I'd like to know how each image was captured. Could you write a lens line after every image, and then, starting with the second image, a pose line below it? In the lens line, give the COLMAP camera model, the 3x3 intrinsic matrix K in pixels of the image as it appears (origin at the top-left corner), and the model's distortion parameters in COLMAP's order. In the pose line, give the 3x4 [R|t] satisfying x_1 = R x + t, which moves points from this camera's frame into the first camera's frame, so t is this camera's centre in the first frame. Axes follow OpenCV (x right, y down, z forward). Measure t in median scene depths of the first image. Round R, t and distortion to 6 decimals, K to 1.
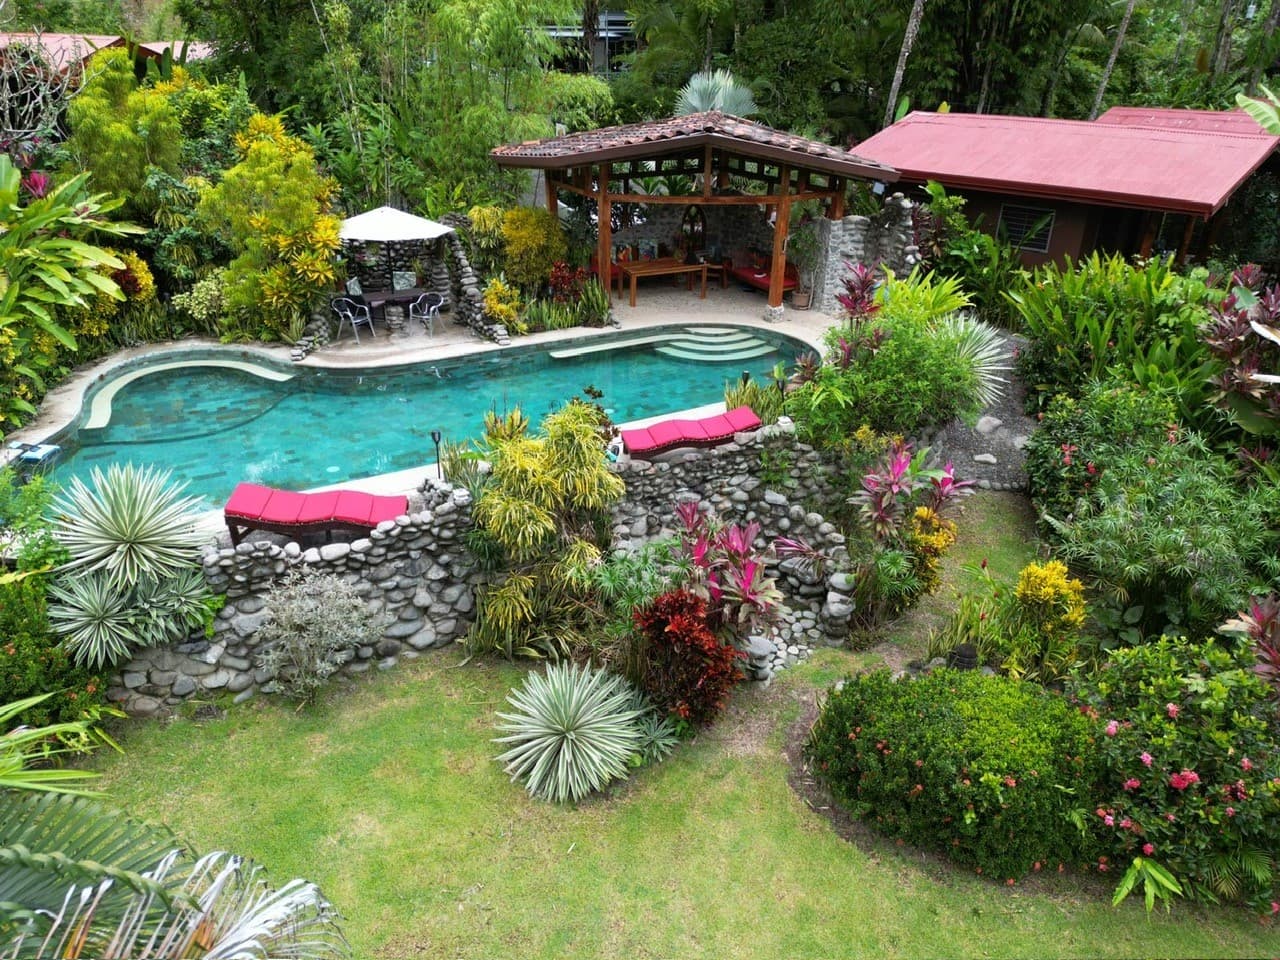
lens RADIAL K [[949.8, 0, 643.6], [0, 949.8, 479.7], [0, 0, 1]] dist [0.068621, -0.002795]
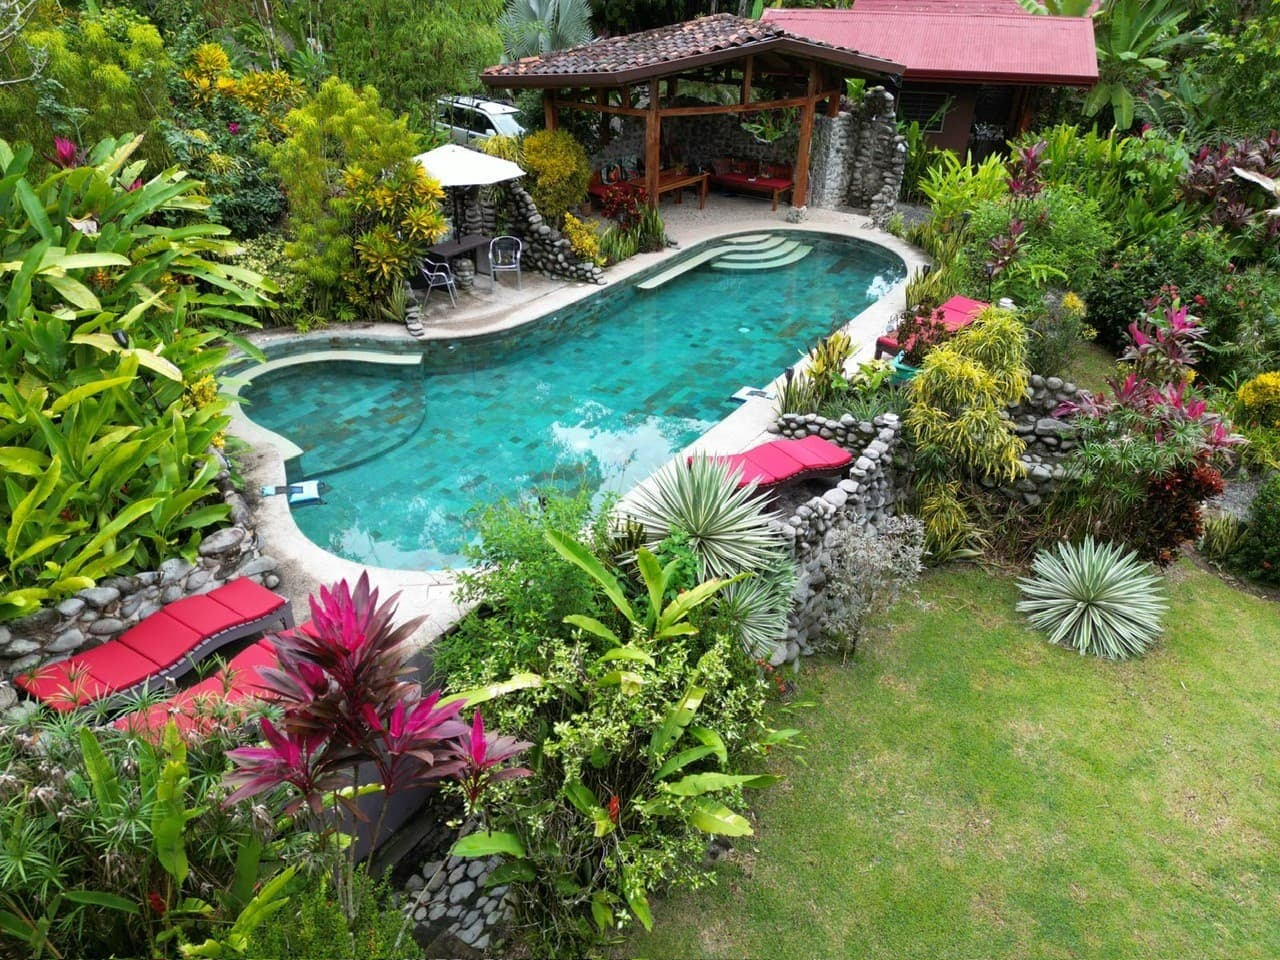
lens RADIAL K [[949.8, 0, 645.9], [0, 949.8, 480.5], [0, 0, 1]] dist [0.068621, -0.002795]
pose [[0.884623, -0.235493, 0.402474, -0.524251], [0.198615, 0.971188, 0.131706, -0.066000], [-0.421894, -0.036573, 0.905907, 0.118049]]
